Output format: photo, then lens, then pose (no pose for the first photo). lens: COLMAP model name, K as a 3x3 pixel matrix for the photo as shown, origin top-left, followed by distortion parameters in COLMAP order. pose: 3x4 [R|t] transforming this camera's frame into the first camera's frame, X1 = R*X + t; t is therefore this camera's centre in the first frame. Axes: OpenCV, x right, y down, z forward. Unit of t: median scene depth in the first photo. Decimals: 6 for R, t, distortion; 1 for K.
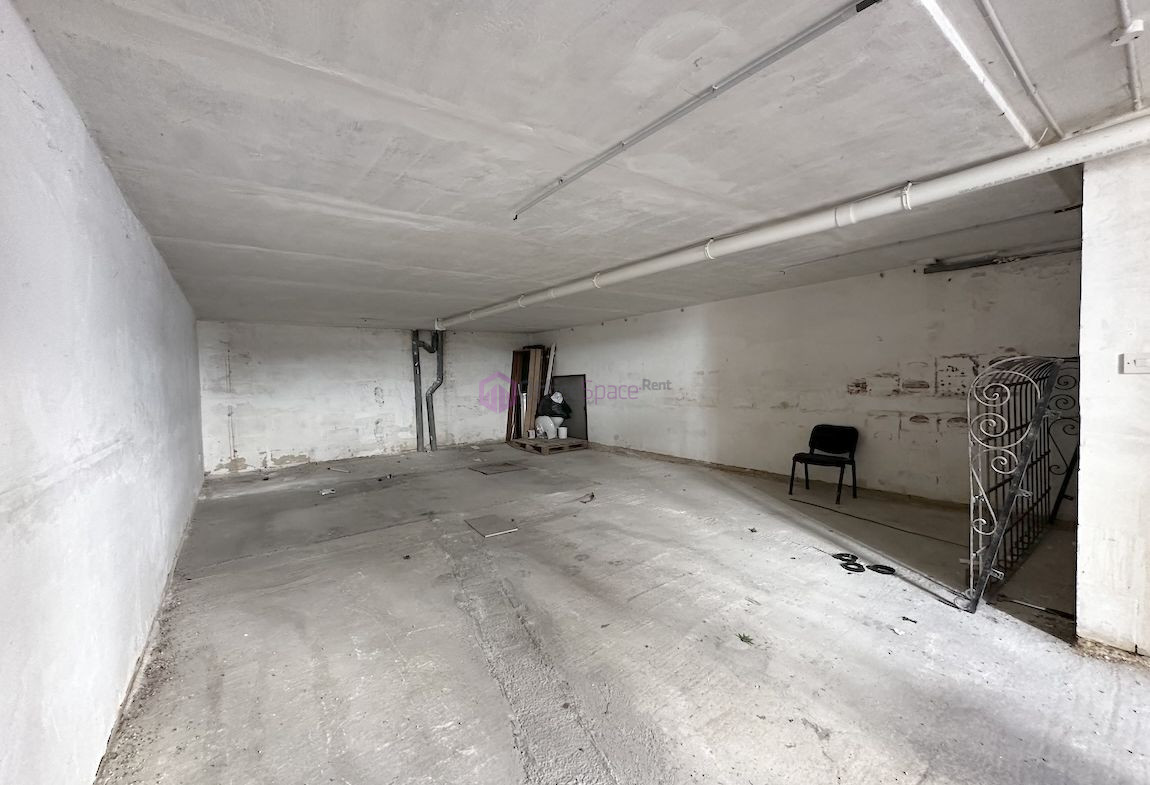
lens RADIAL K [[457.6, 0, 576.2], [0, 457.6, 390.0], [0, 0, 1]] dist [-0.003229, -0.000334]
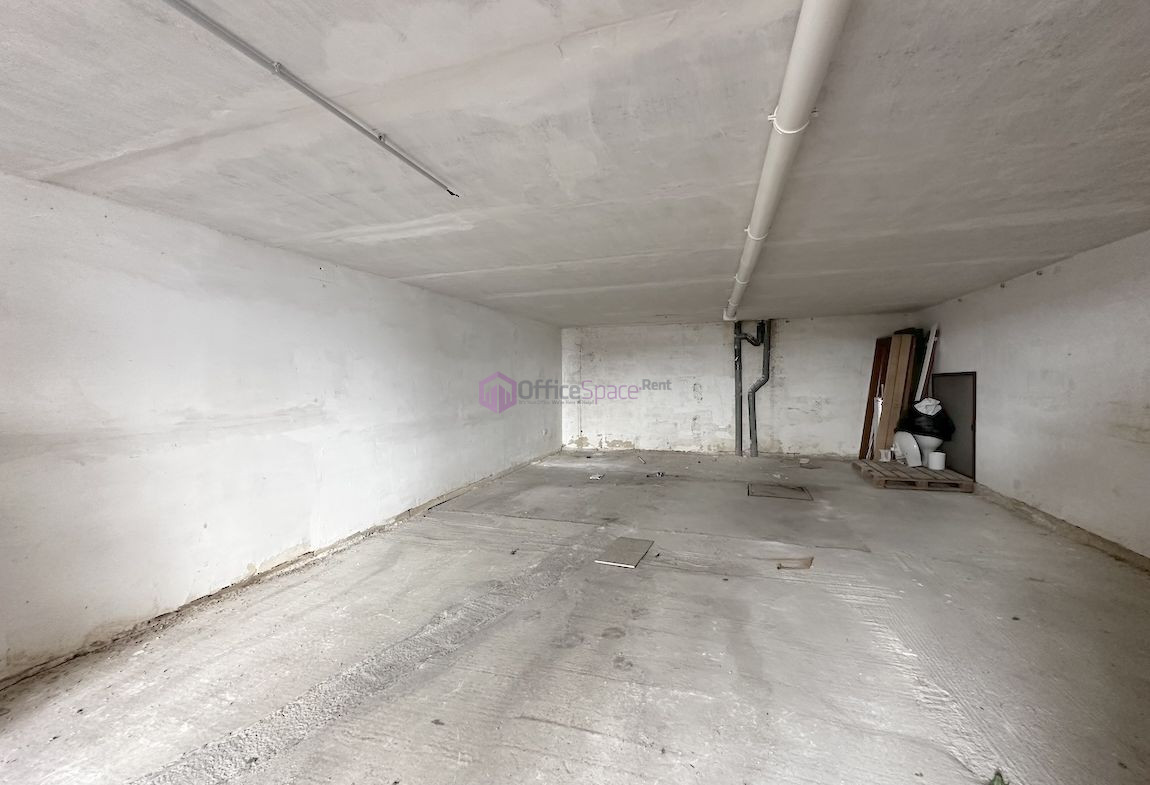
lens RADIAL K [[457.6, 0, 572.0], [0, 457.6, 390.5], [0, 0, 1]] dist [-0.003229, -0.000334]
pose [[0.571235, 0.041553, -0.819734, 0.411334], [-0.028144, 0.999122, 0.031035, -0.024558], [0.820304, 0.005342, 0.571903, 0.405878]]
